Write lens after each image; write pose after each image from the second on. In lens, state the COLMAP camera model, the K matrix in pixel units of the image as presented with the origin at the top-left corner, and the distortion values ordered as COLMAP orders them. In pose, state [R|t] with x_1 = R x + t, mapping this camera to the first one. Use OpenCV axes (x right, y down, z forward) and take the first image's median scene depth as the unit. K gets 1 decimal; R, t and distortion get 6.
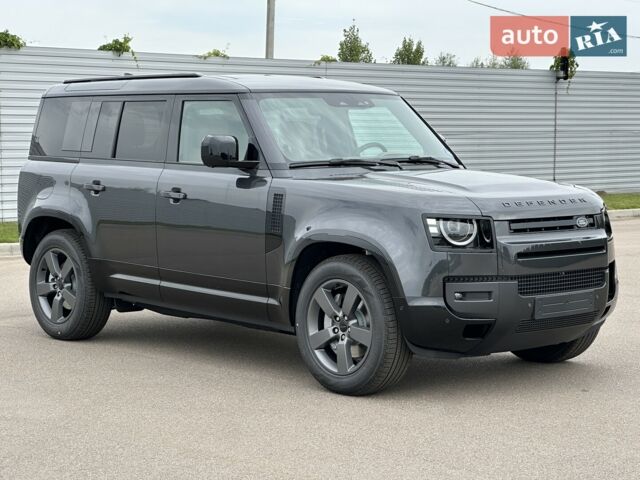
lens RADIAL K [[1437.2, 0, 320.0], [0, 1437.2, 240.0], [0, 0, 1]] dist [-0.021589, 0.547543]
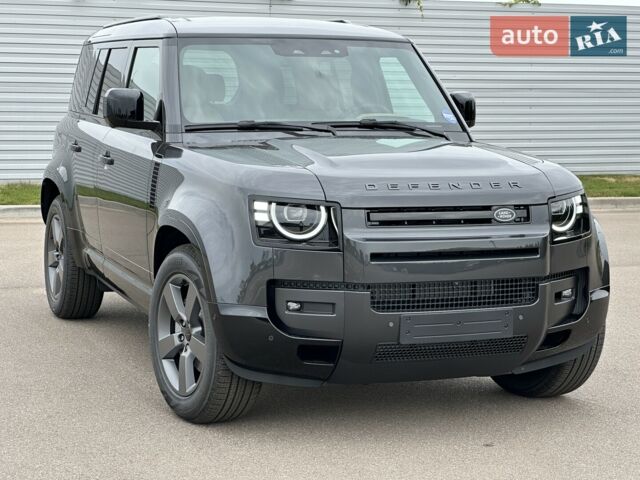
lens RADIAL K [[1437.2, 0, 320.0], [0, 1437.2, 240.0], [0, 0, 1]] dist [-0.021589, 0.547543]
pose [[0.934168, 0.050094, -0.353300, 0.359278], [-0.039151, 0.998508, 0.038059, -0.024045], [0.354680, -0.021721, 0.934735, 0.287370]]
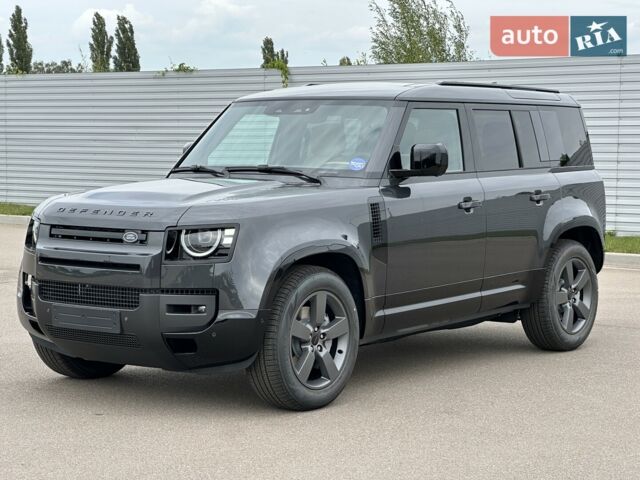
lens RADIAL K [[1437.2, 0, 320.0], [0, 1437.2, 240.0], [0, 0, 1]] dist [-0.021589, 0.547543]
pose [[0.203772, 0.071318, -0.976417, 1.127119], [-0.081679, 0.995105, 0.055637, -0.072851], [0.975605, 0.068416, 0.208600, 0.941638]]
